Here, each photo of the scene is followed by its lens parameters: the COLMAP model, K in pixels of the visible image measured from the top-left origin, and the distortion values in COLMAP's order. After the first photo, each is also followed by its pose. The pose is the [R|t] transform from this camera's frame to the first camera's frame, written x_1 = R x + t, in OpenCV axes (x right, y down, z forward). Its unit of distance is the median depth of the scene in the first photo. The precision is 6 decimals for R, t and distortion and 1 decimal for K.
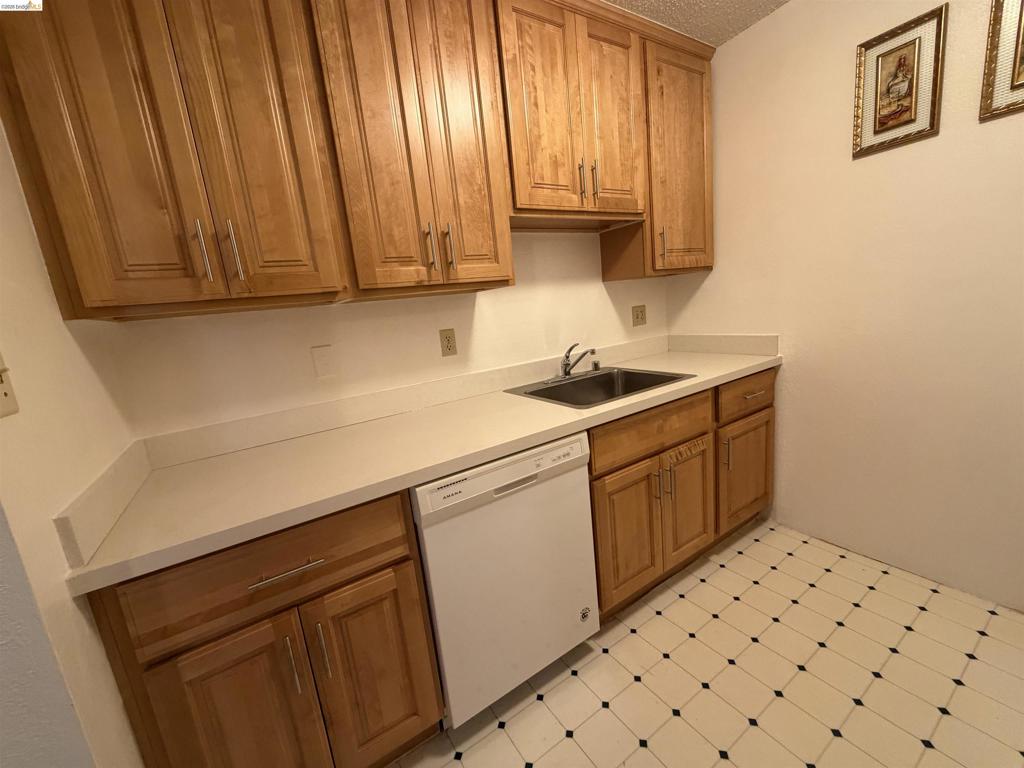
lens RADIAL K [[407.2, 0, 509.6], [0, 407.2, 384.1], [0, 0, 1]] dist [-0.000921, 0.000176]
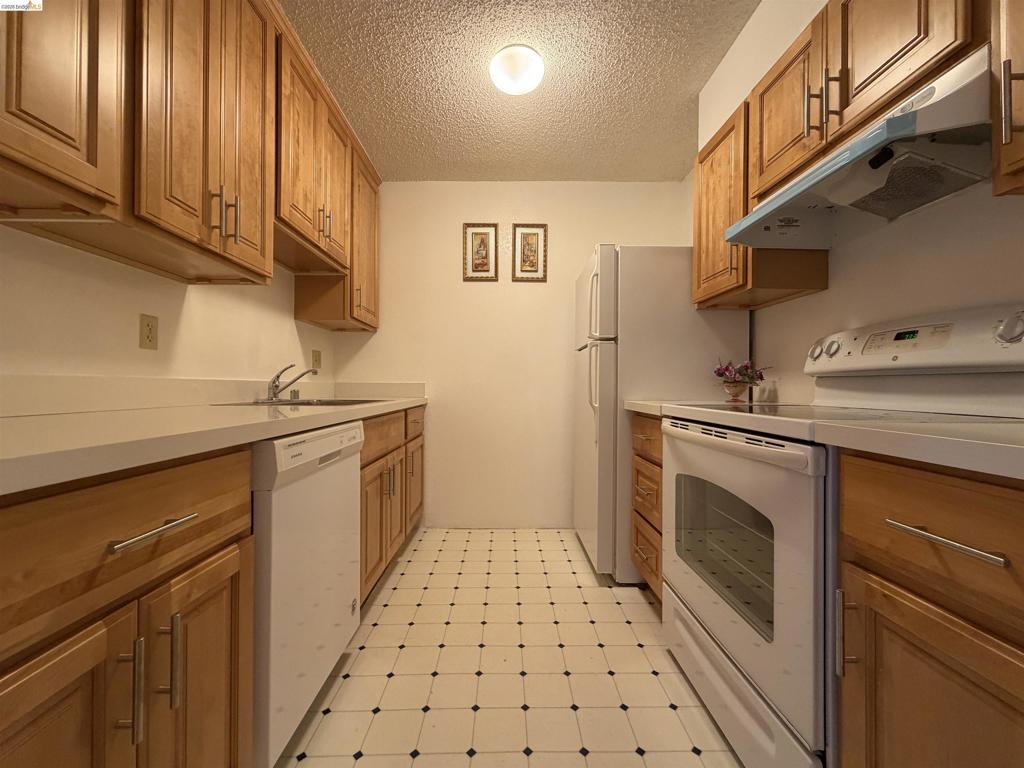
lens RADIAL K [[407.2, 0, 509.6], [0, 407.2, 384.1], [0, 0, 1]] dist [-0.000921, 0.000176]
pose [[0.522156, 0.113528, 0.845260, -0.504089], [0.102093, 0.975653, -0.194109, 0.248674], [-0.846717, 0.187651, 0.497853, 0.060232]]
